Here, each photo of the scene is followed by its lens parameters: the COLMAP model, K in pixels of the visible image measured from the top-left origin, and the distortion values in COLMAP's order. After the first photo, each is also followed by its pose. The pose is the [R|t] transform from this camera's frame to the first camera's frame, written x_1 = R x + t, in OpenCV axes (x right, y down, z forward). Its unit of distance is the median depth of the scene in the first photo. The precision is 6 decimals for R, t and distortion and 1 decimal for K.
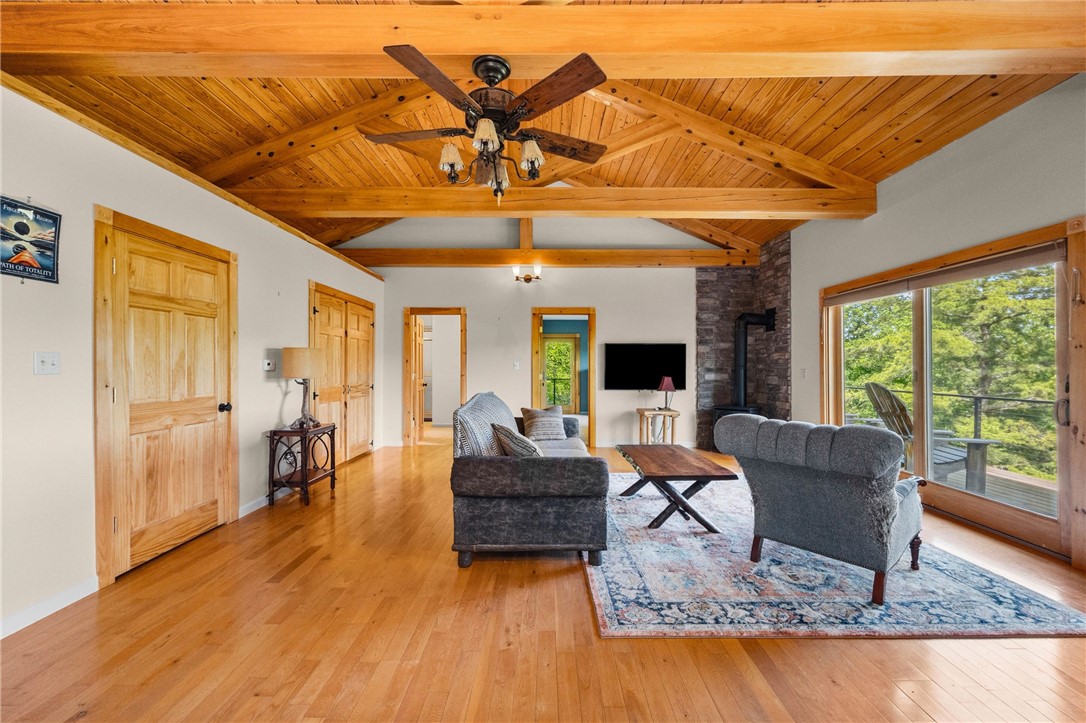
lens RADIAL K [[416.0, 0, 537.3], [0, 416.0, 455.1], [0, 0, 1]] dist [0.006904, -0.001356]
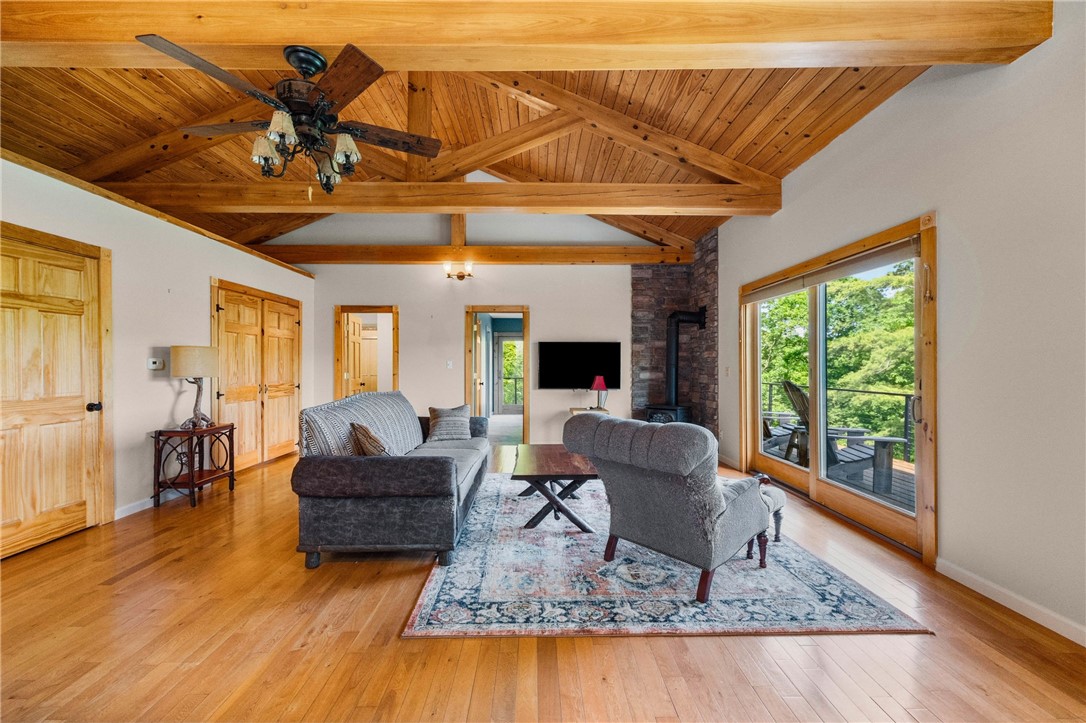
lens RADIAL K [[416.0, 0, 576.4], [0, 416.0, 460.2], [0, 0, 1]] dist [0.006904, -0.001356]
pose [[0.999975, -0.002811, 0.006510, 0.349585], [0.002710, 0.999875, 0.015590, -0.001313], [-0.006553, -0.015572, 0.999857, 0.003132]]
